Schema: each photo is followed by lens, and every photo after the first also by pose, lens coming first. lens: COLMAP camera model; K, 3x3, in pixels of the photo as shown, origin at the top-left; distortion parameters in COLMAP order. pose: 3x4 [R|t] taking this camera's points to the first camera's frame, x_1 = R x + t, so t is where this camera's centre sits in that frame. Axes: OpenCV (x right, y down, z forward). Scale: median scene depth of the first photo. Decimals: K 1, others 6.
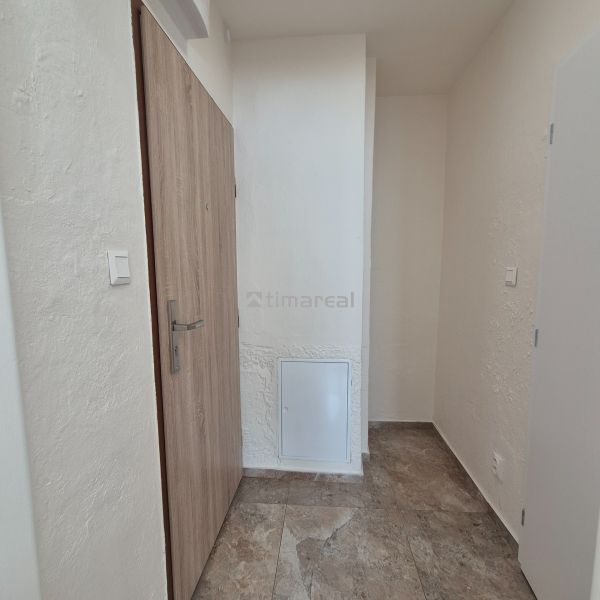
lens RADIAL K [[326.0, 0, 298.5], [0, 326.0, 298.5], [0, 0, 1]] dist [0.001509, 0.000270]
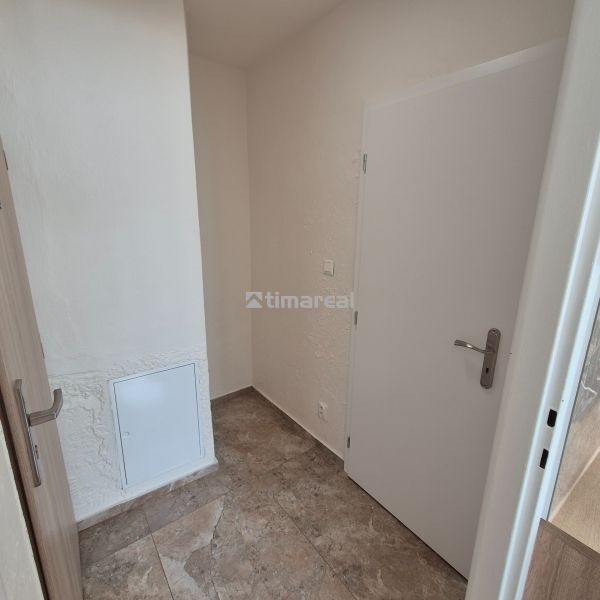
lens RADIAL K [[326.0, 0, 298.5], [0, 326.0, 298.5], [0, 0, 1]] dist [0.001509, 0.000270]
pose [[0.752056, -0.146432, 0.642627, -0.219383], [0.050542, 0.984950, 0.165287, -0.140766], [-0.657159, -0.091826, 0.748138, 0.117716]]
